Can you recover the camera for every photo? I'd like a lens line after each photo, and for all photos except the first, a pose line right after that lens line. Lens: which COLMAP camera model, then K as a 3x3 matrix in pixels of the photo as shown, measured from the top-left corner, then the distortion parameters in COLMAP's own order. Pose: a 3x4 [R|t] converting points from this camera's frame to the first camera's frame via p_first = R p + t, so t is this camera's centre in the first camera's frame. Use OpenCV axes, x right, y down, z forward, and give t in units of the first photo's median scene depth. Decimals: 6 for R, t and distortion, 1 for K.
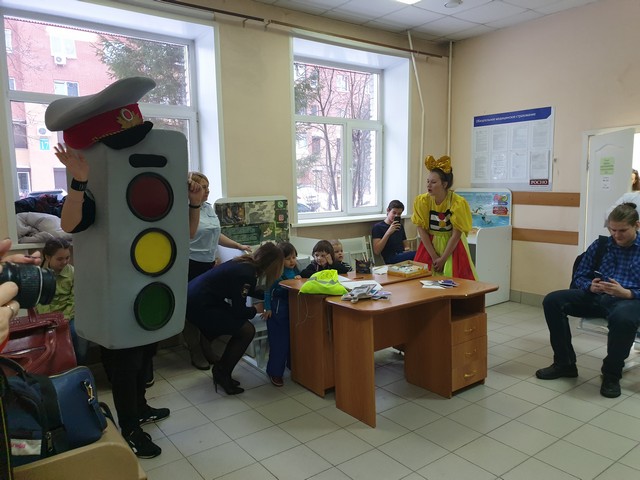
lens RADIAL K [[487.7, 0, 316.0], [0, 487.7, 247.0], [0, 0, 1]] dist [-0.011090, -0.002772]
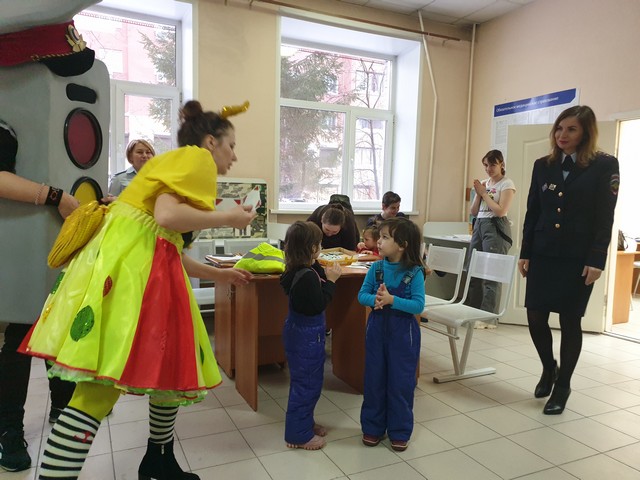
lens RADIAL K [[487.7, 0, 302.0], [0, 487.7, 251.6], [0, 0, 1]] dist [-0.011090, -0.002772]
pose [[0.974948, 0.065312, -0.212626, 0.220785], [-0.071952, 0.997128, -0.023632, 0.053926], [0.210472, 0.038339, 0.976848, 0.076629]]
